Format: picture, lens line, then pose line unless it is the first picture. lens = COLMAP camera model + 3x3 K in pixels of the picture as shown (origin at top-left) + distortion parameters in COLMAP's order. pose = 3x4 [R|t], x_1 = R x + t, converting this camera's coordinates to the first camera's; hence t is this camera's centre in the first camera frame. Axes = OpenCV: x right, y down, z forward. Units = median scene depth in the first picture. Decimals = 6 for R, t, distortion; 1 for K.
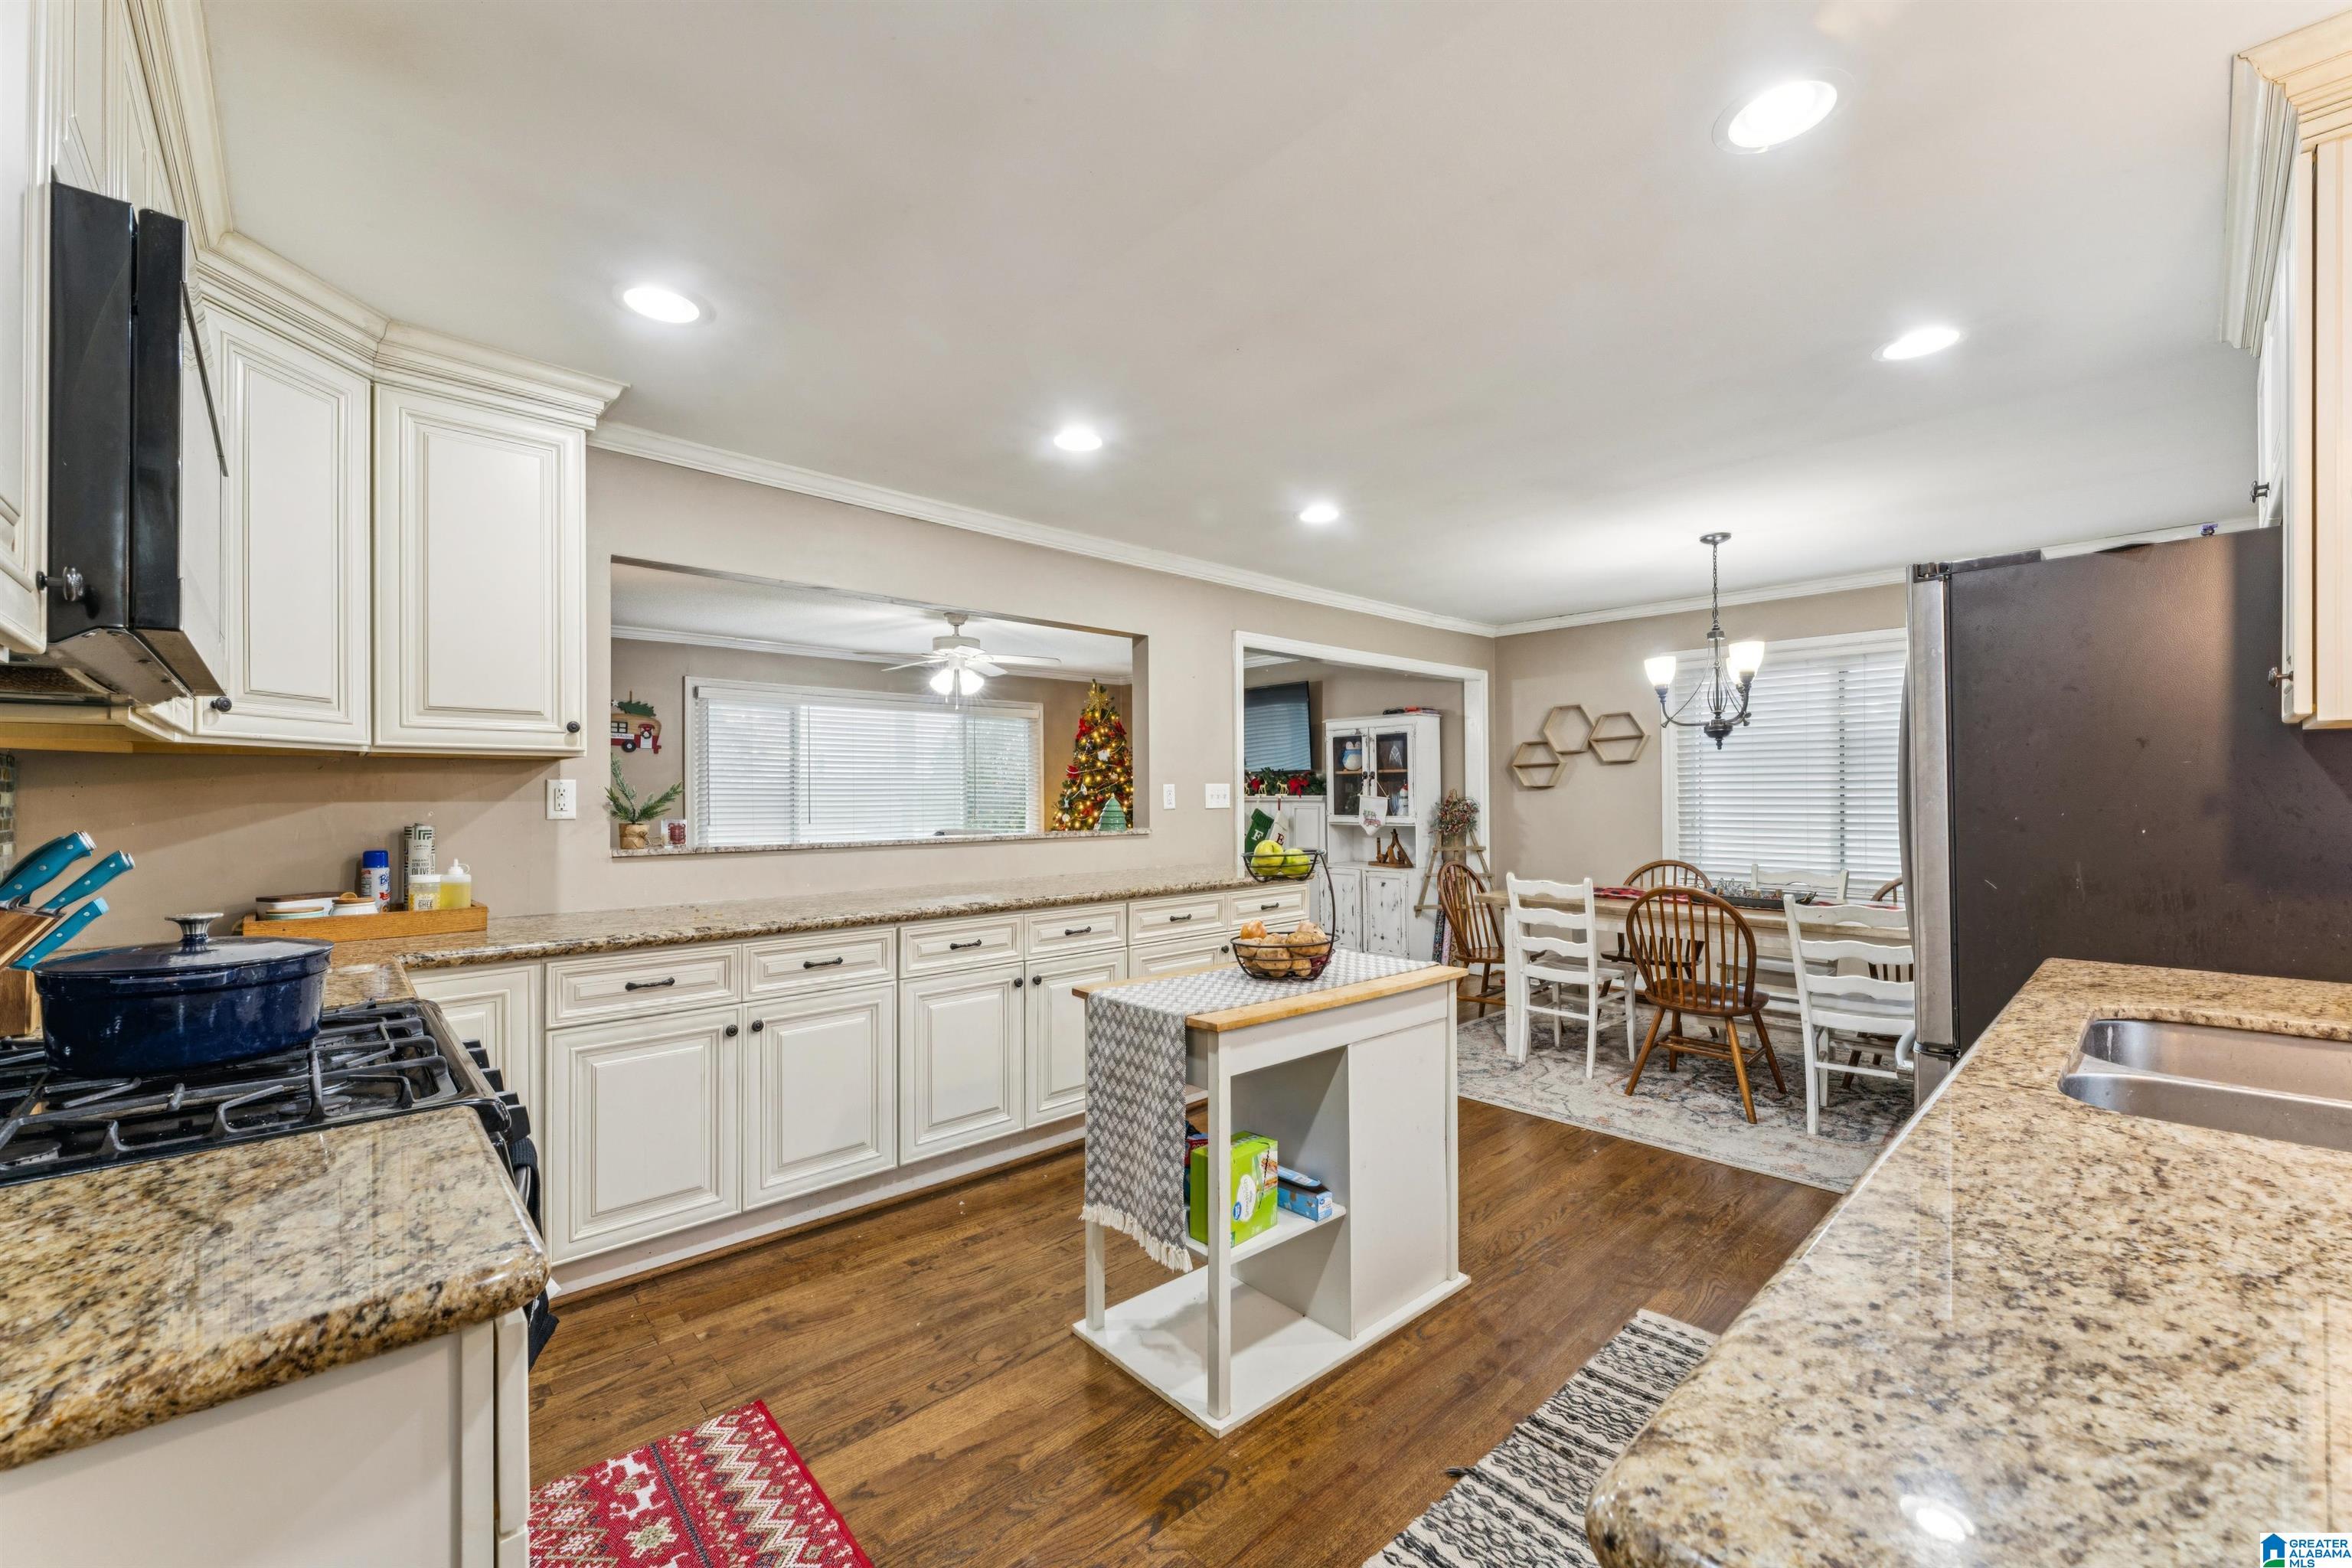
lens RADIAL K [[947.1, 0, 1176.0], [0, 947.1, 784.0], [0, 0, 1]] dist [-0.000395, -0.000008]
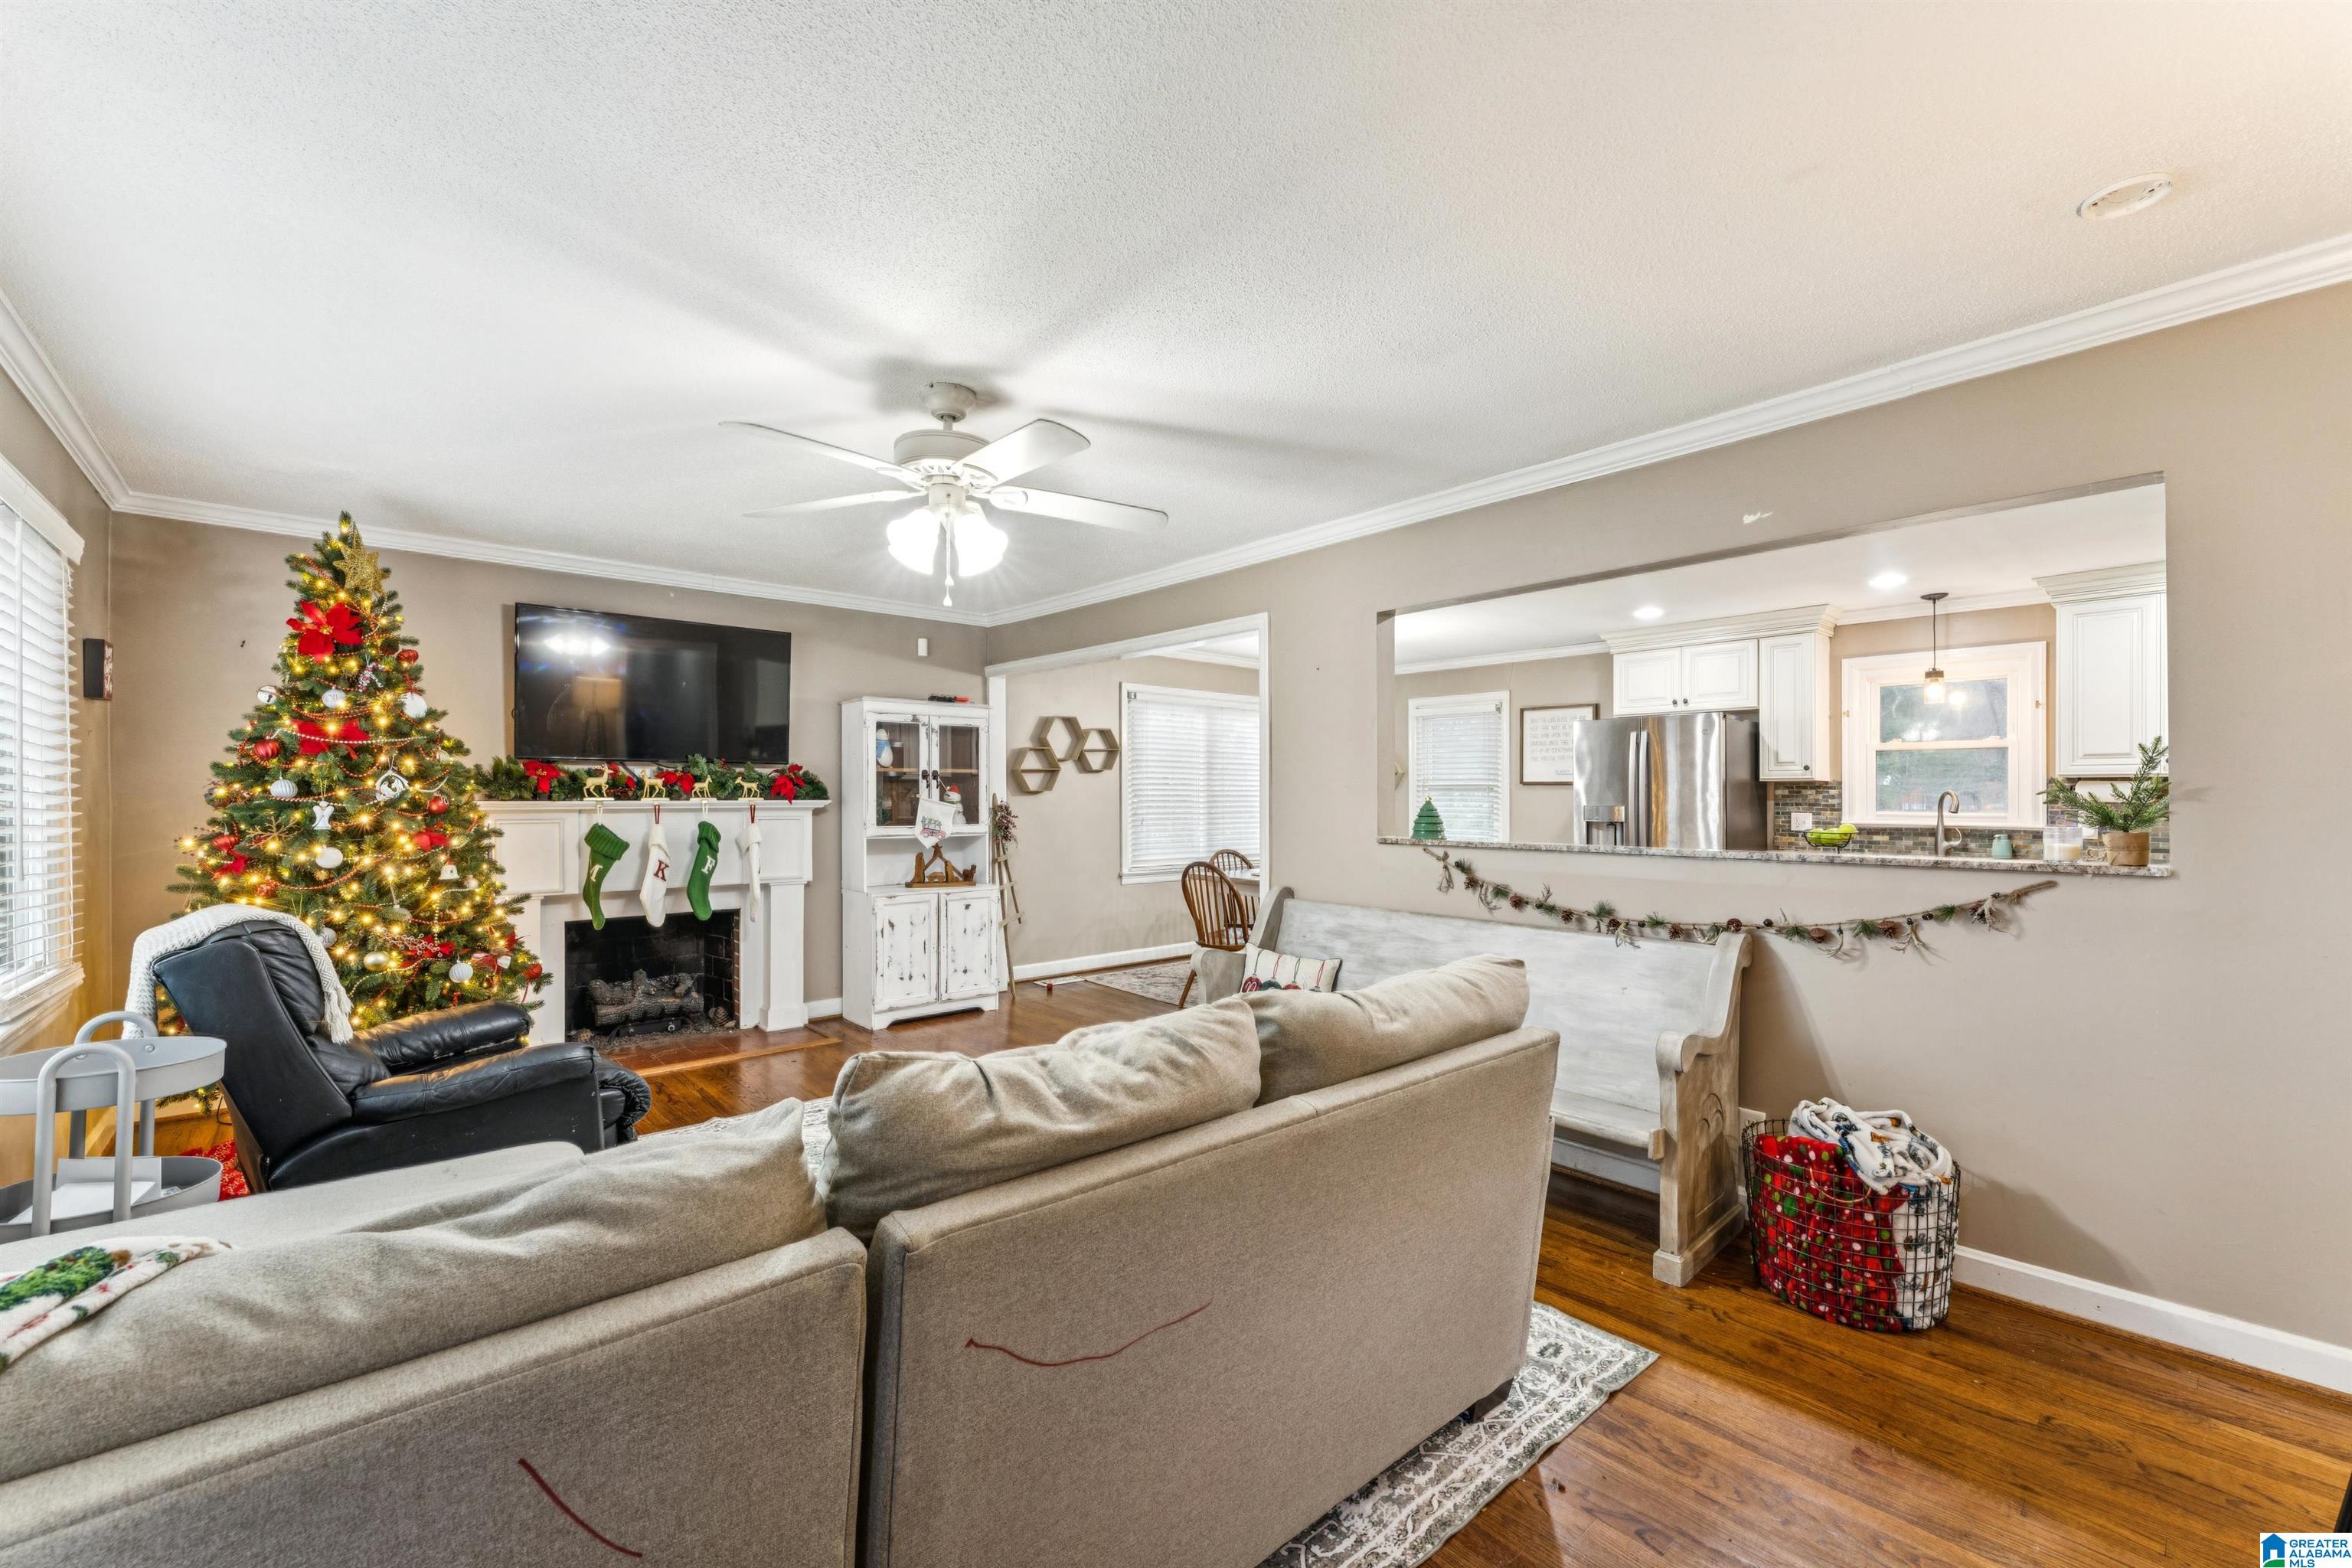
lens RADIAL K [[975.0, 0, 1176.0], [0, 975.0, 784.0], [0, 0, 1]] dist [-0.000059, -0.000002]
pose [[0.034976, 0.018387, 0.999219, -0.607997], [-0.014331, 0.999737, -0.017894, 0.010112], [-0.999285, -0.013694, 0.035230, 0.765251]]
